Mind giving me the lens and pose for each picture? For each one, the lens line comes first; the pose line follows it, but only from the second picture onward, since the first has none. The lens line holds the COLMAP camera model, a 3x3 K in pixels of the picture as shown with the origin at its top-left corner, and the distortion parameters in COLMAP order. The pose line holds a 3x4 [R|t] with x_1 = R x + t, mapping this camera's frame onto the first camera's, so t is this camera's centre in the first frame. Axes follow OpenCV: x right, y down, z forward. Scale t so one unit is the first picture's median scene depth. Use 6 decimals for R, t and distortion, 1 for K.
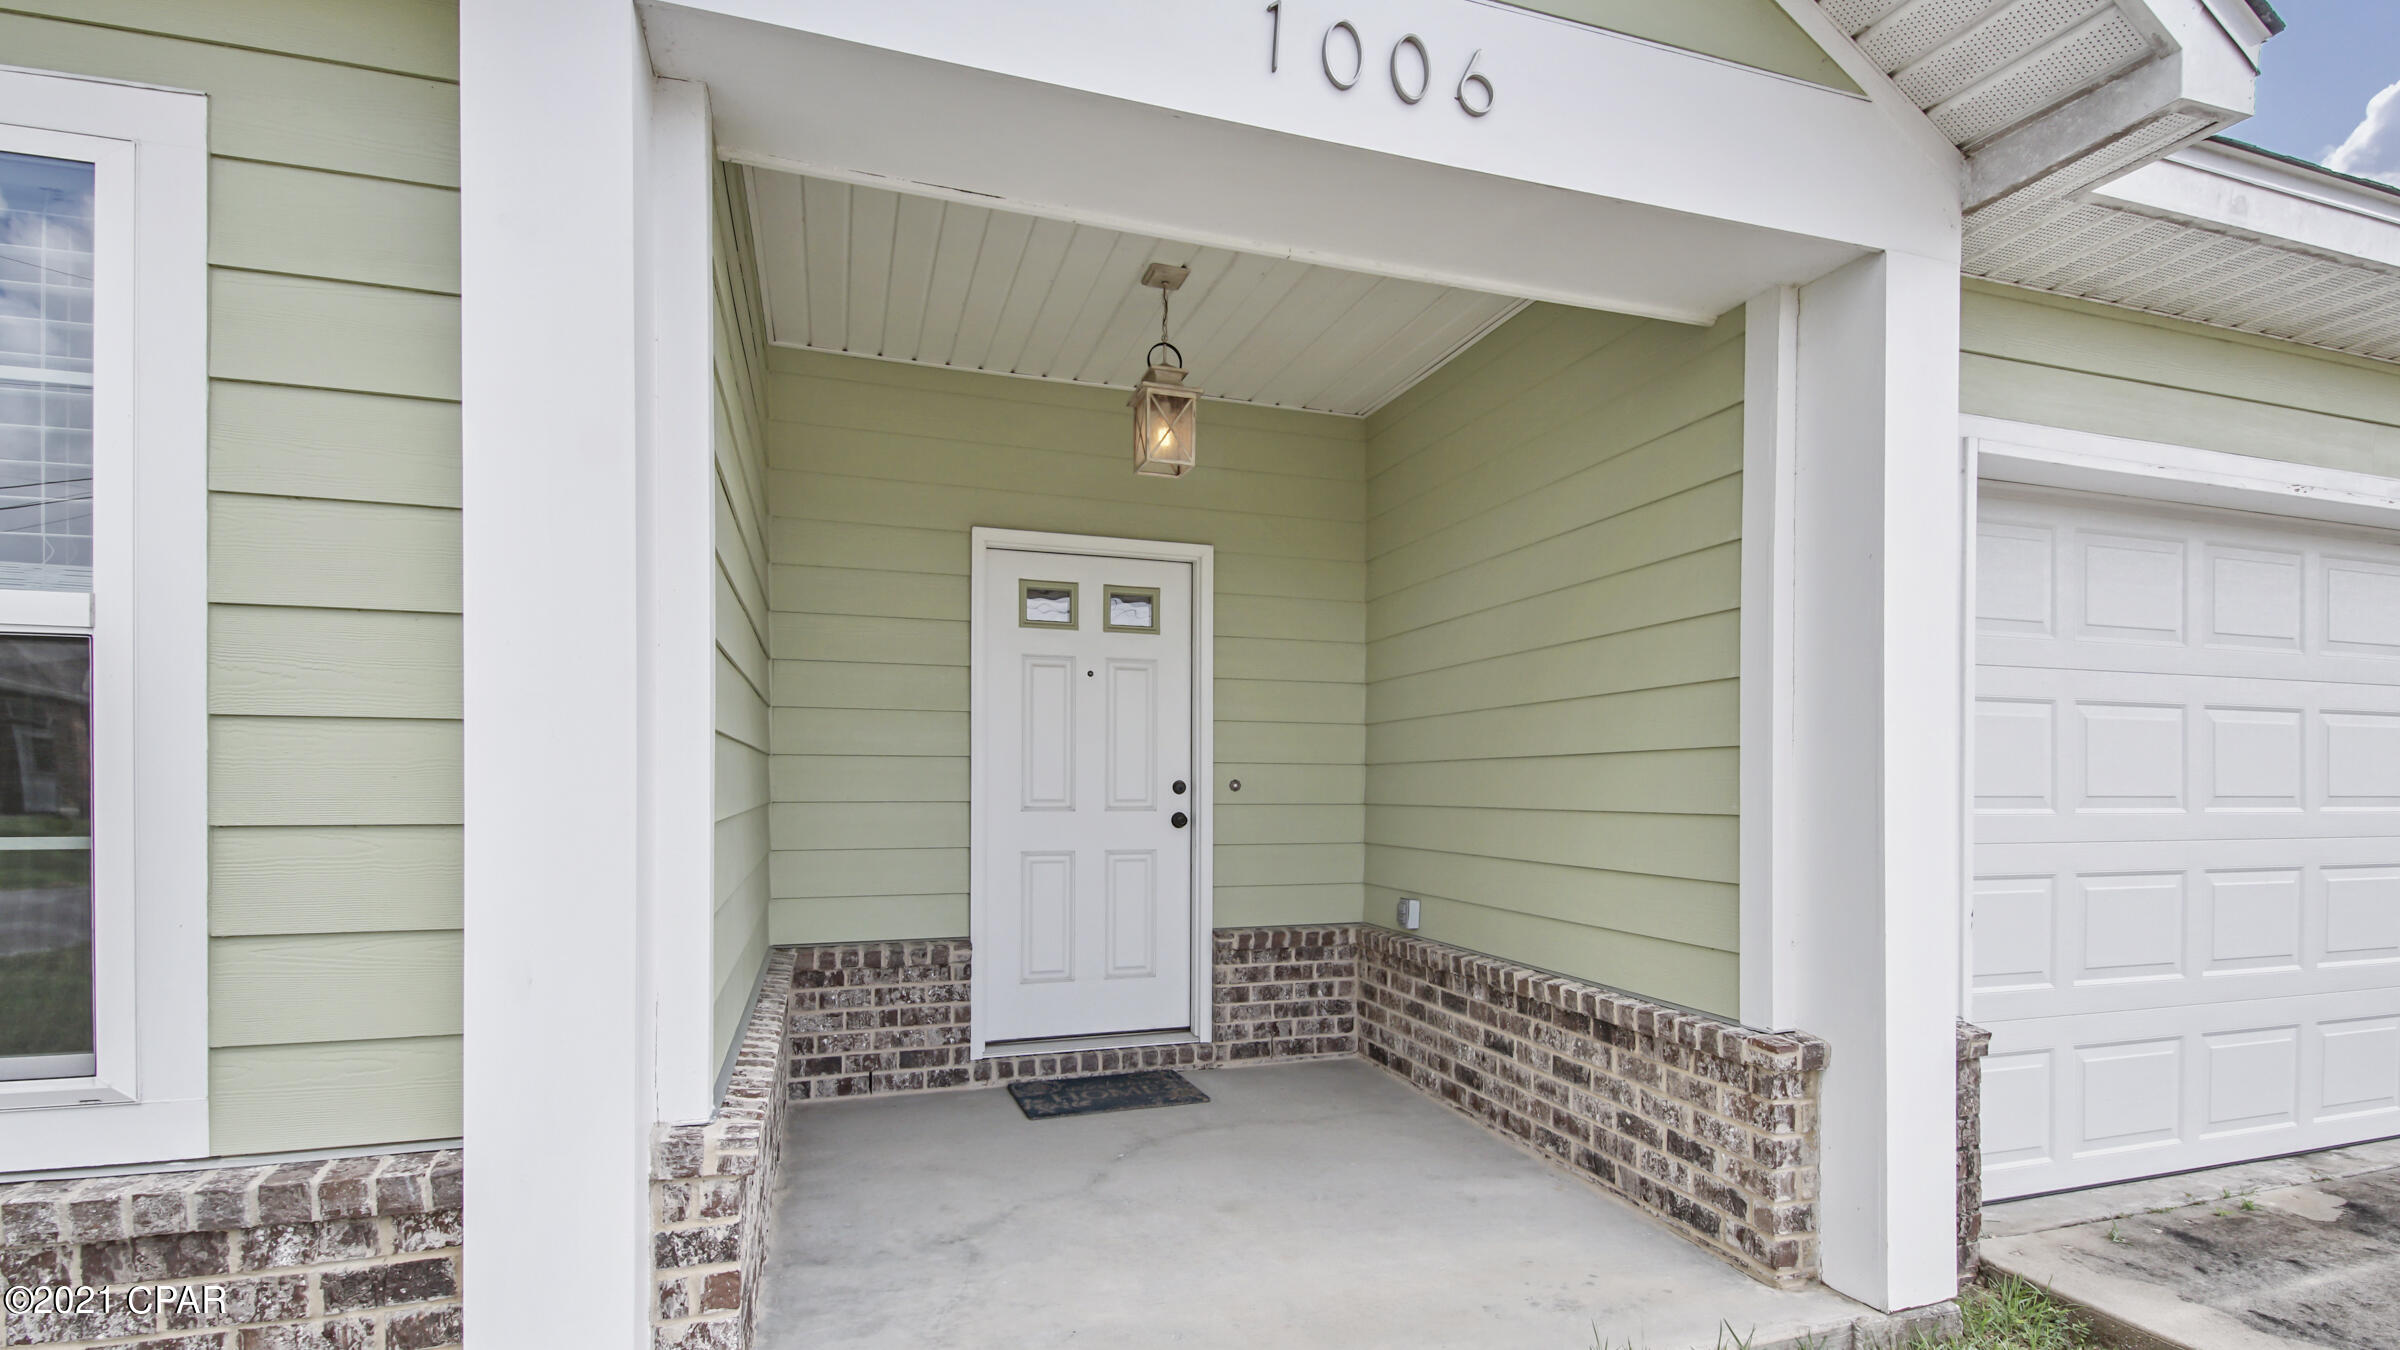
lens RADIAL K [[1106.9, 0, 1200.9], [0, 1106.9, 787.1], [0, 0, 1]] dist [0.000882, -0.000144]
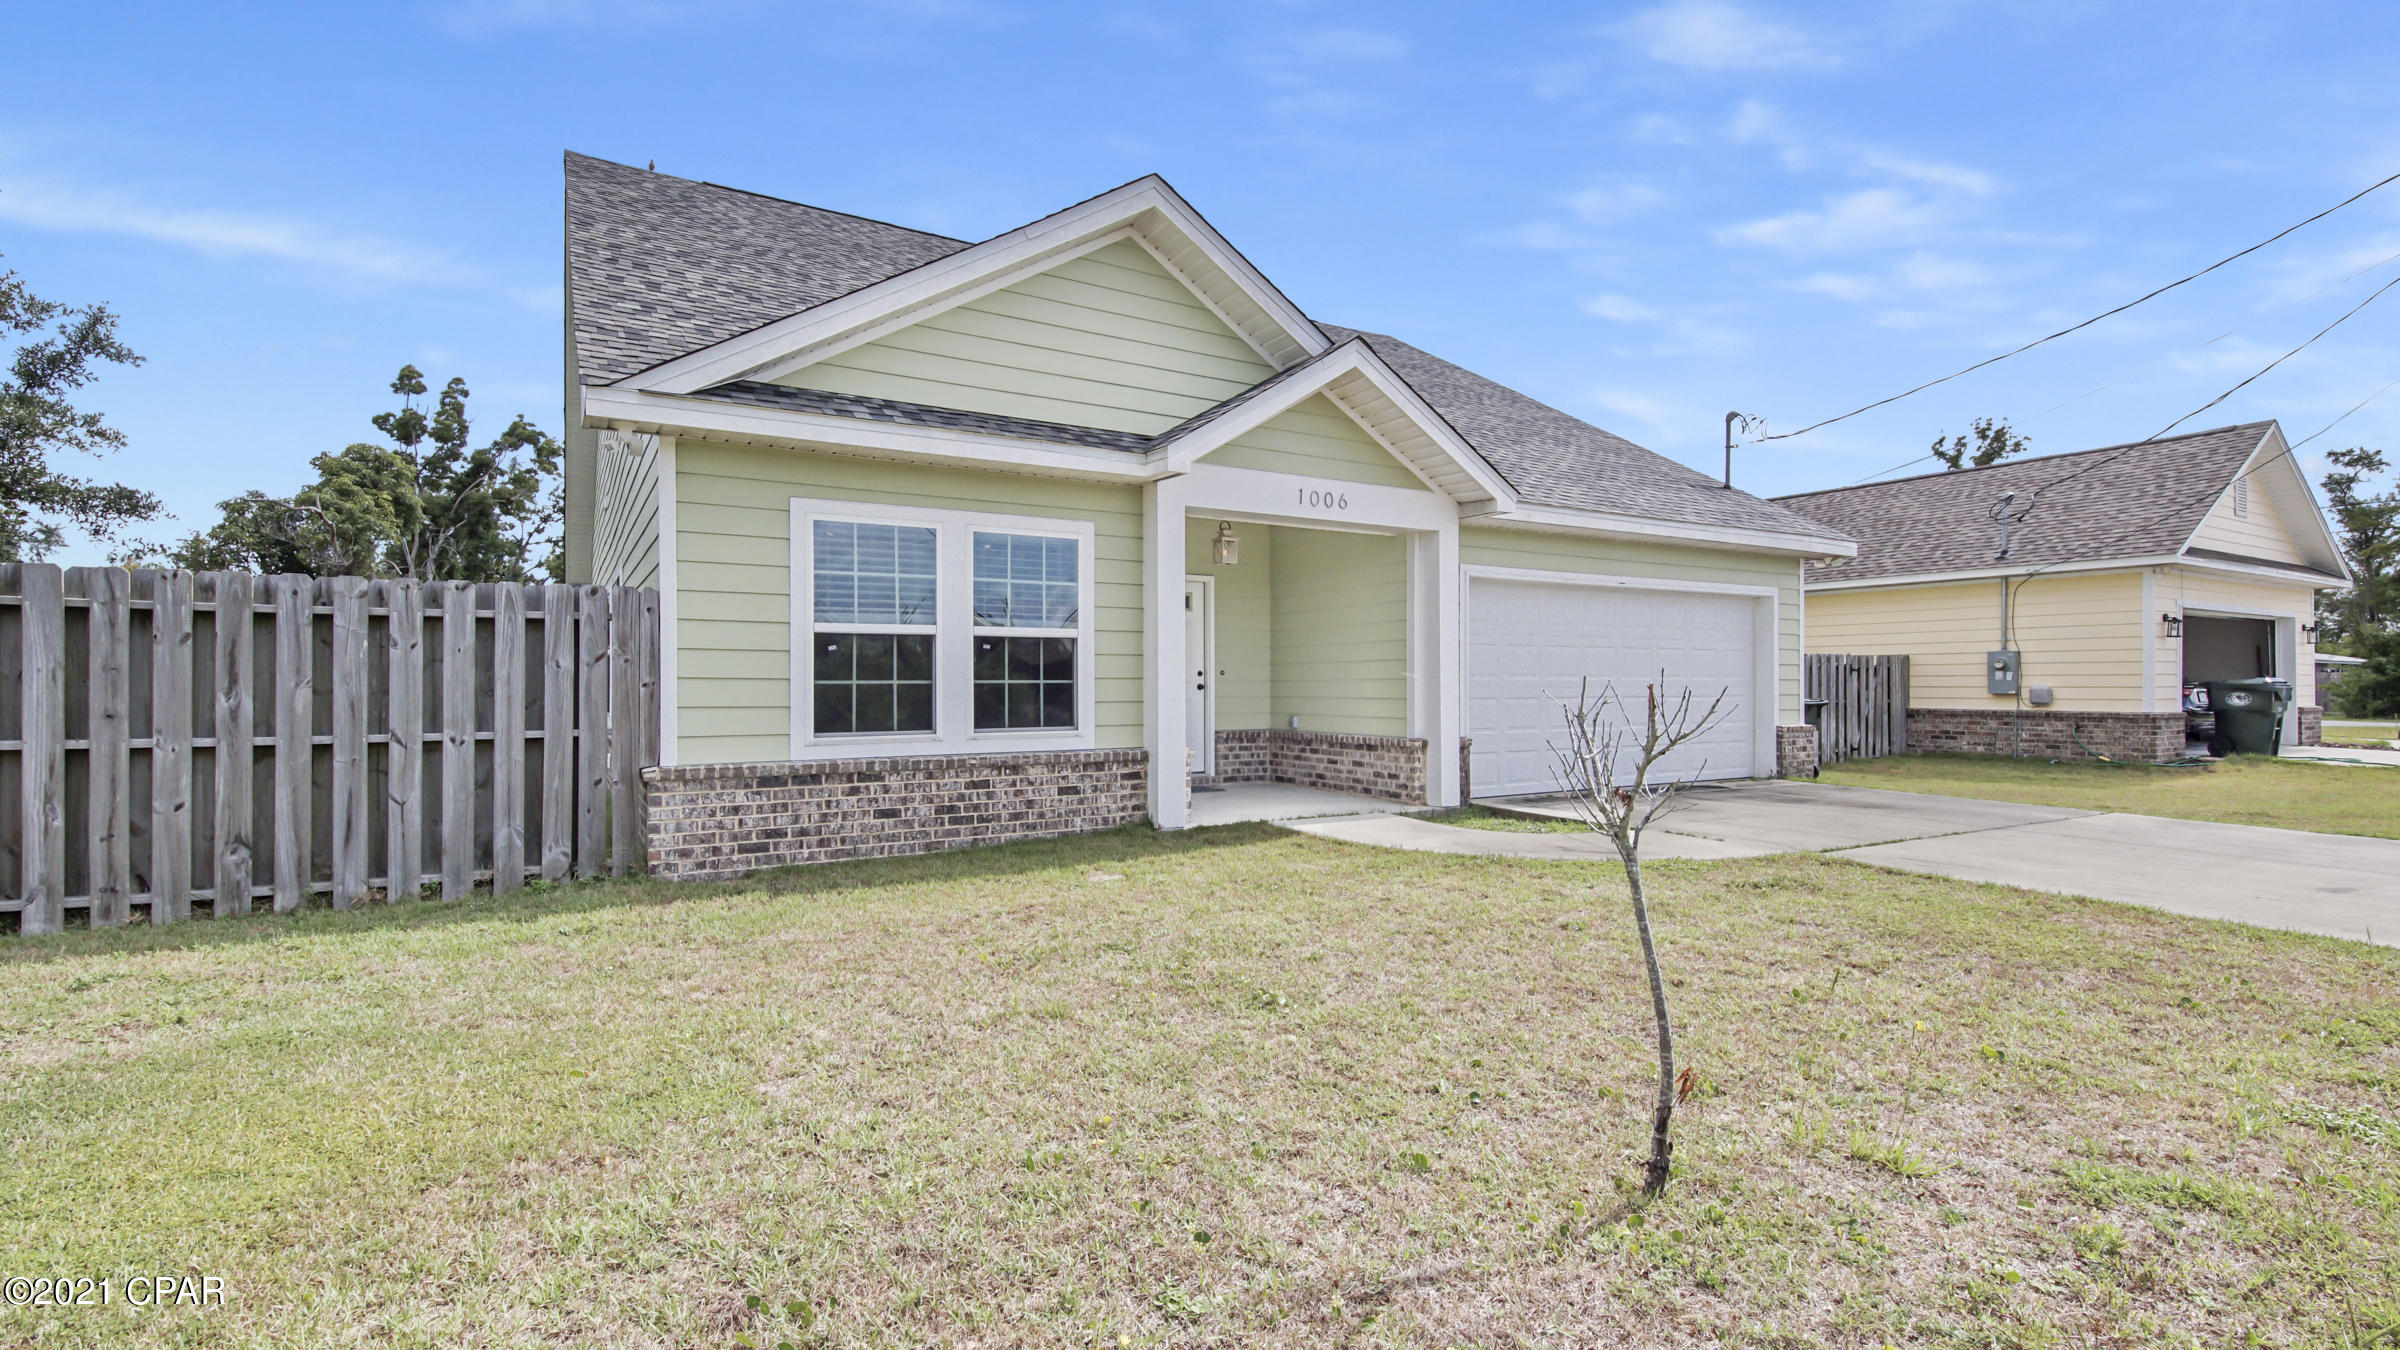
lens RADIAL K [[1056.4, 0, 1193.1], [0, 1056.4, 678.4], [0, 0, 1]] dist [0.043977, -0.027245]
pose [[0.976171, -0.004150, 0.216965, -0.648782], [0.005539, 0.999968, -0.005791, 0.028756], [-0.216934, 0.006855, 0.976162, -1.532899]]
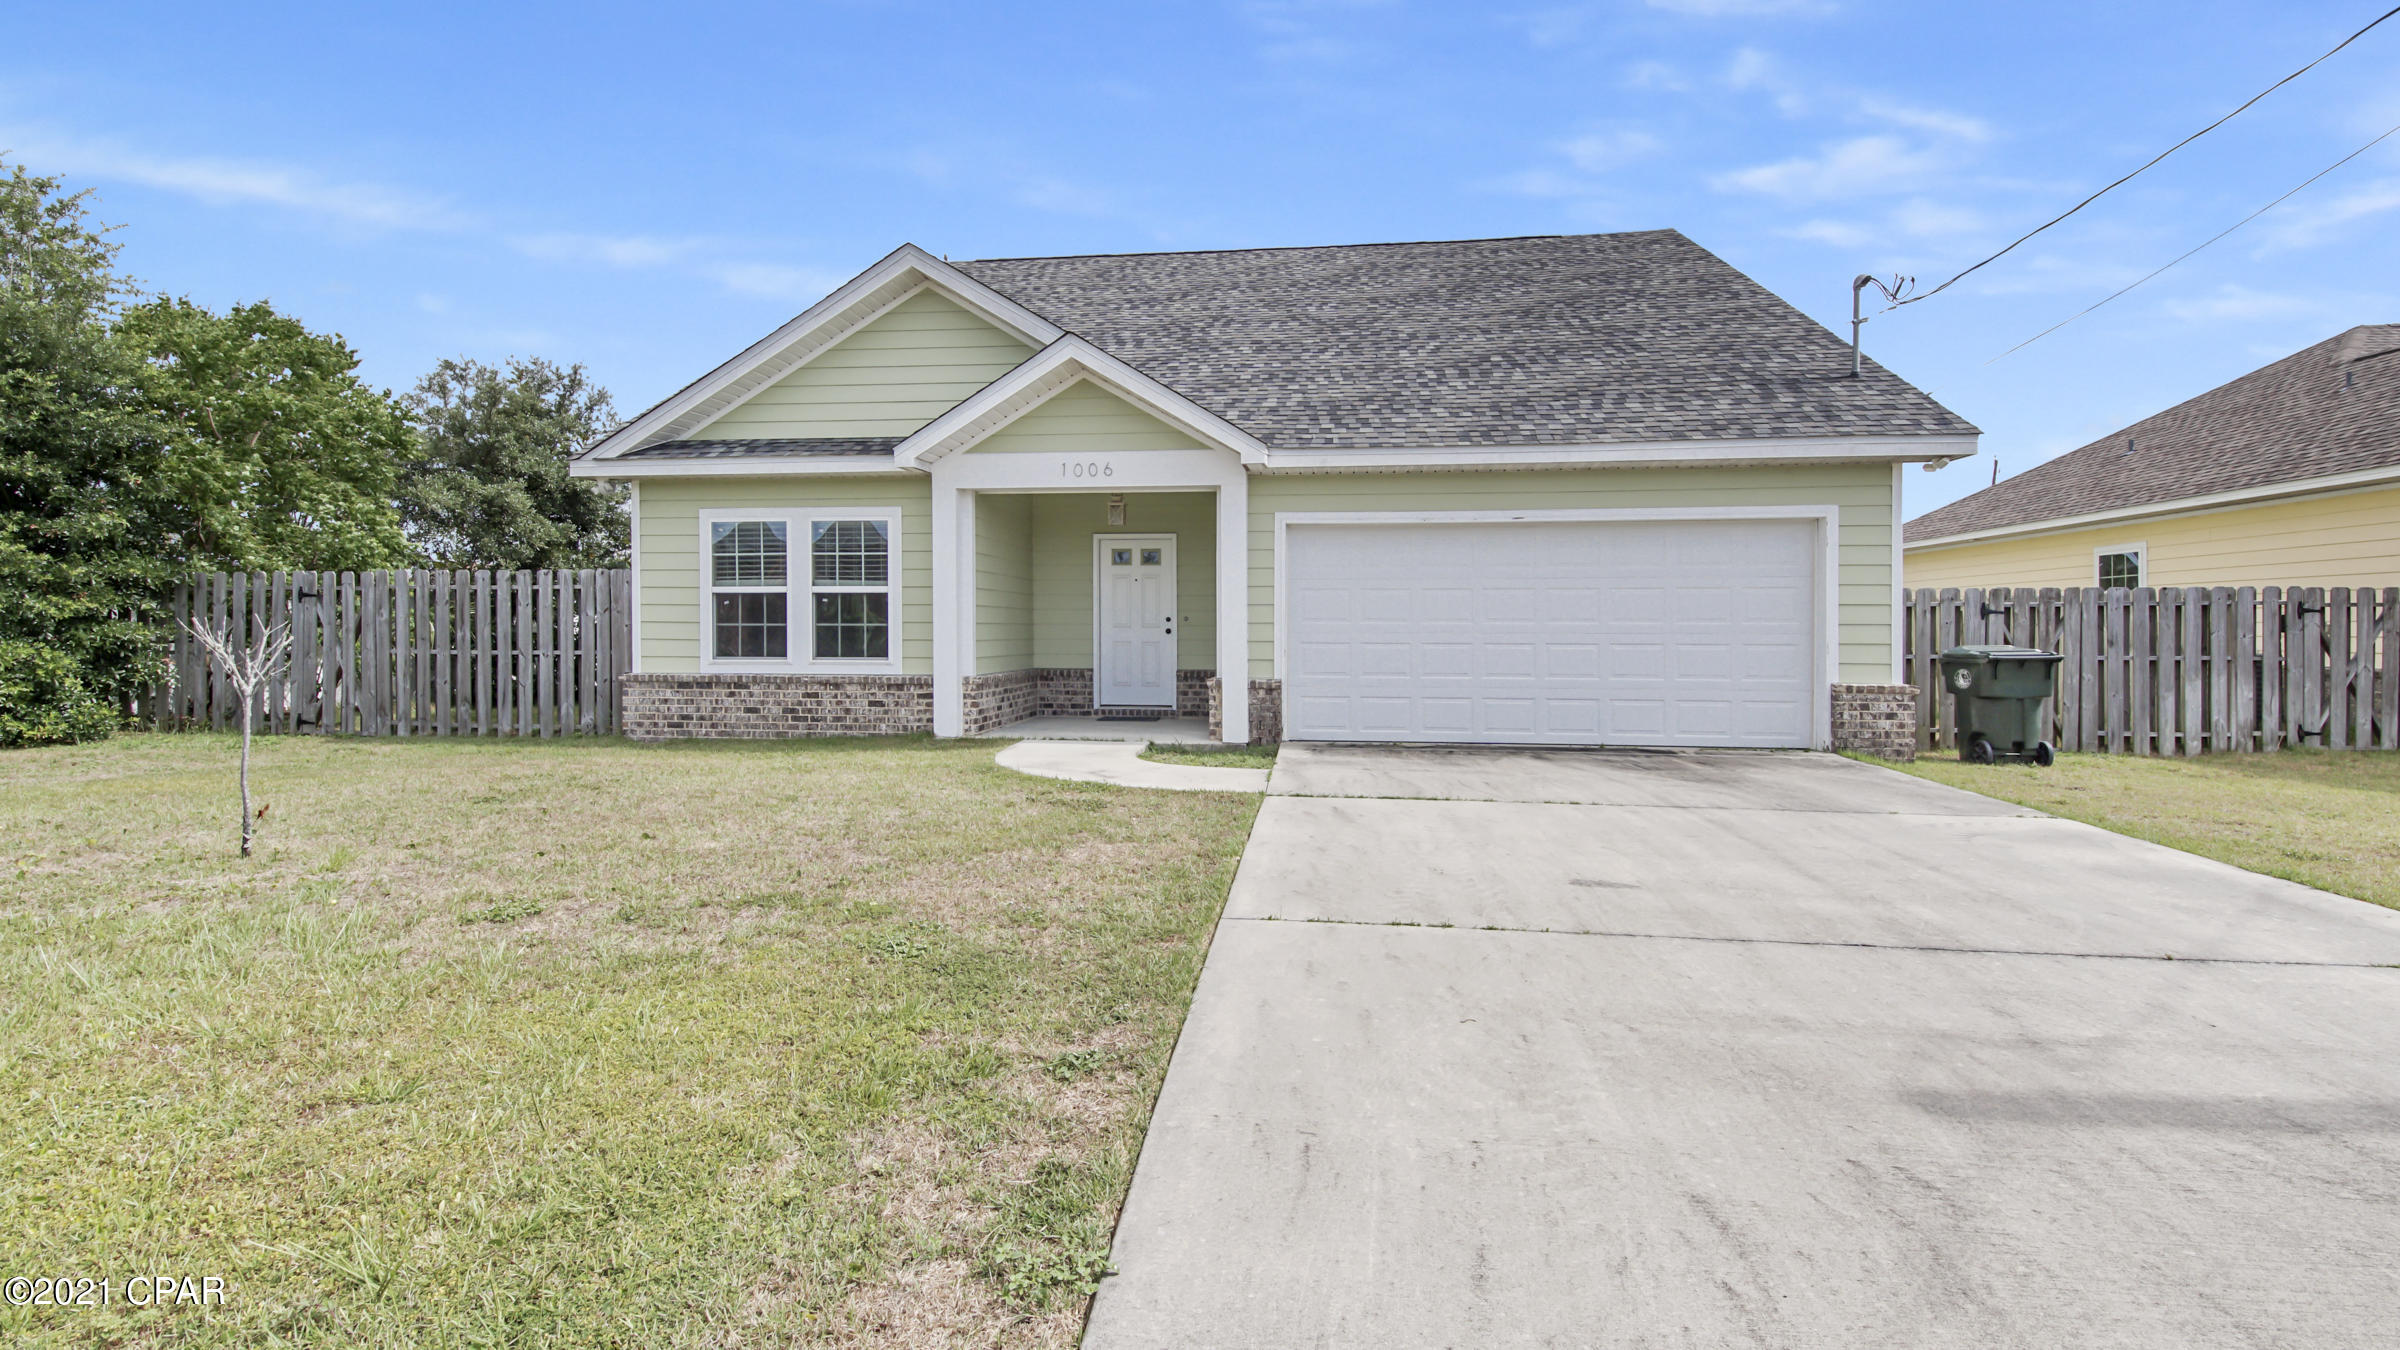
lens RADIAL K [[1044.8, 0, 1195.7], [0, 1044.8, 637.9], [0, 0, 1]] dist [0.030107, -0.000043]
pose [[0.903097, 0.000695, -0.429436, 1.411942], [-0.000667, 1.000000, 0.000217, 0.054766], [0.429437, 0.000090, 0.903097, -1.630589]]
